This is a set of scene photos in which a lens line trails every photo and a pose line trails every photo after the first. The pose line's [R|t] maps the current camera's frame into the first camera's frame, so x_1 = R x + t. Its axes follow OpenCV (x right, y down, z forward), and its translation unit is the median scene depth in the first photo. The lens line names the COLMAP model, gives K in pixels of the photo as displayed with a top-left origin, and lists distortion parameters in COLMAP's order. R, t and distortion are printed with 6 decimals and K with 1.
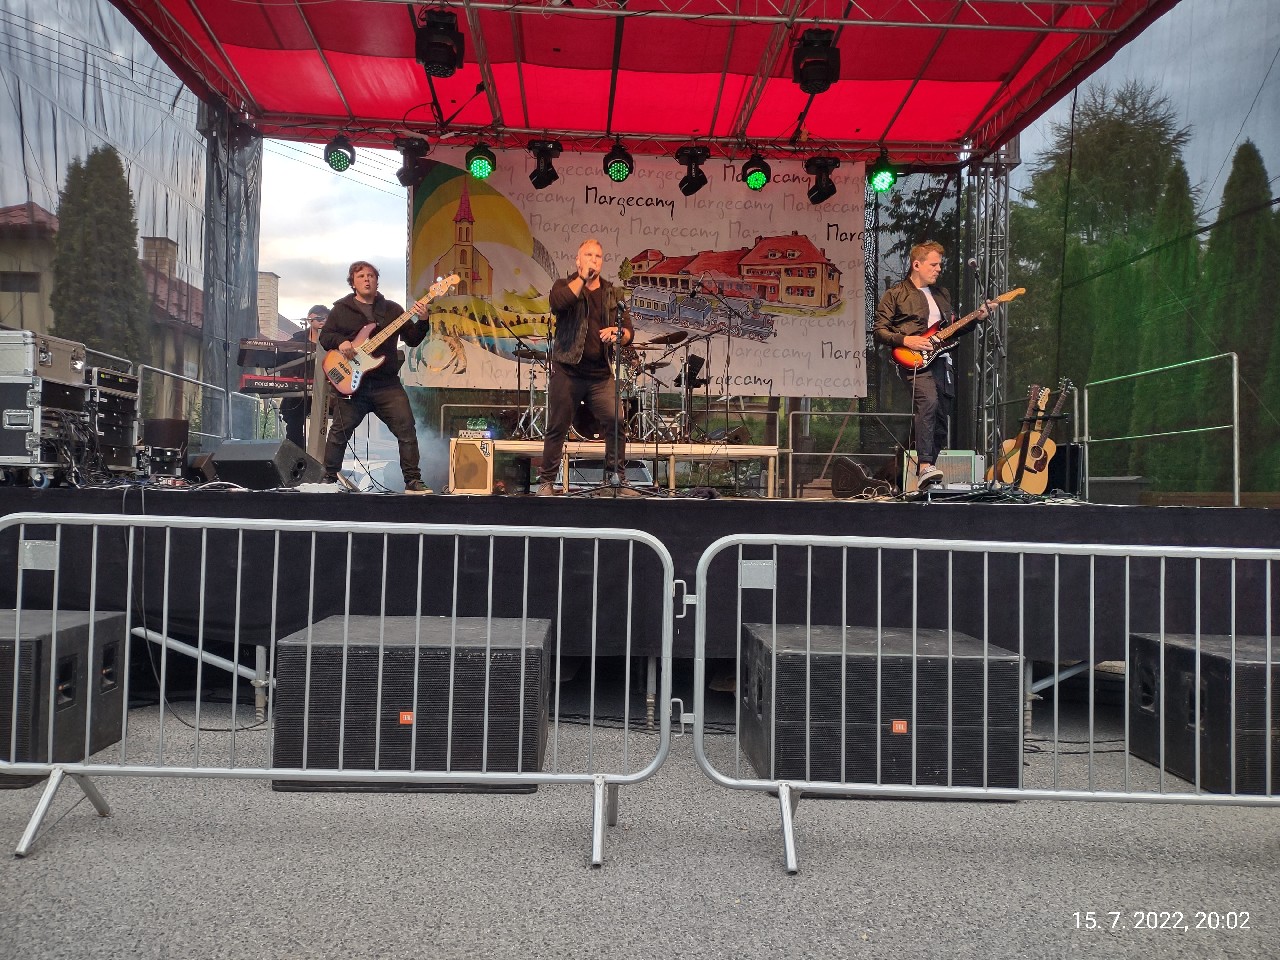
lens RADIAL K [[959.9, 0, 636.8], [0, 959.9, 485.0], [0, 0, 1]] dist [0.042046, -0.041696]
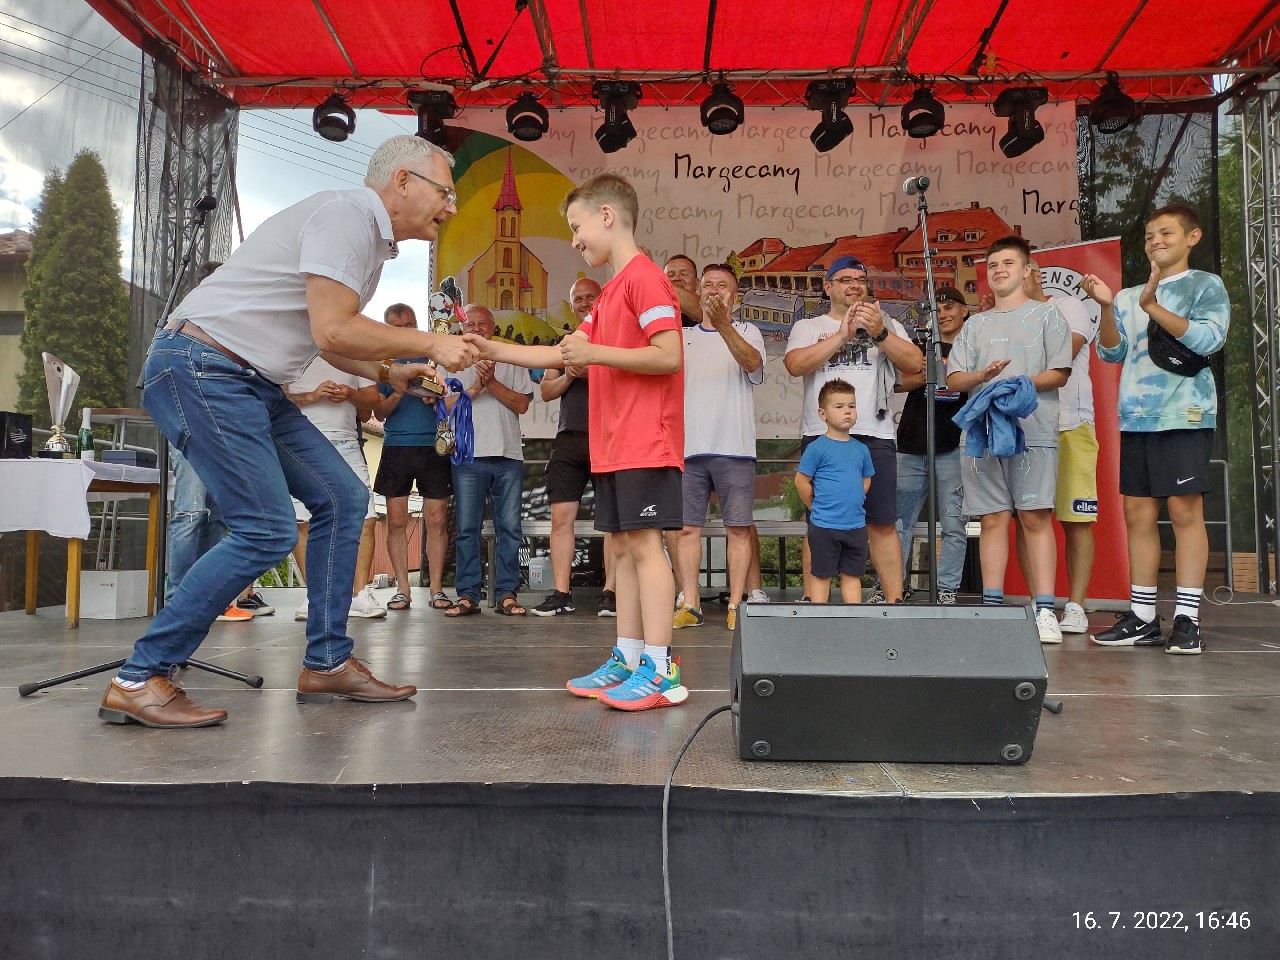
lens RADIAL K [[959.9, 0, 632.7], [0, 959.9, 485.7], [0, 0, 1]] dist [0.042046, -0.041696]
pose [[0.995632, -0.019235, -0.091362, -0.023587], [0.015533, 0.999036, -0.041061, -0.034416], [0.092064, 0.039462, 0.994971, 0.295246]]
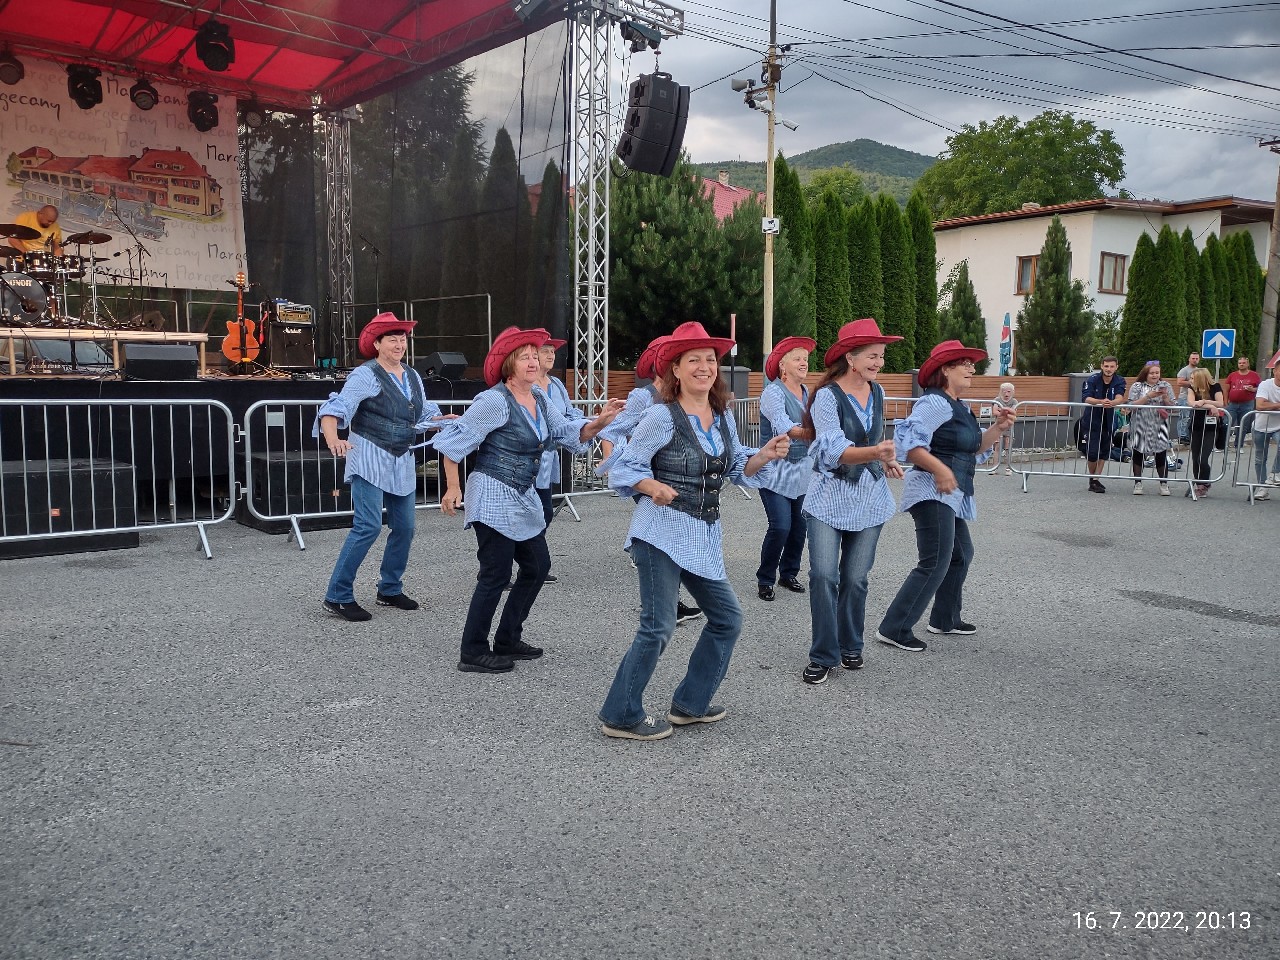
lens RADIAL K [[959.9, 0, 645.6], [0, 959.9, 480.2], [0, 0, 1]] dist [0.042046, -0.041696]
pose [[0.778207, -0.079208, 0.622993, -0.170556], [-0.005343, 0.991143, 0.132690, -0.017497], [-0.627985, -0.106589, 0.770891, -0.341984]]
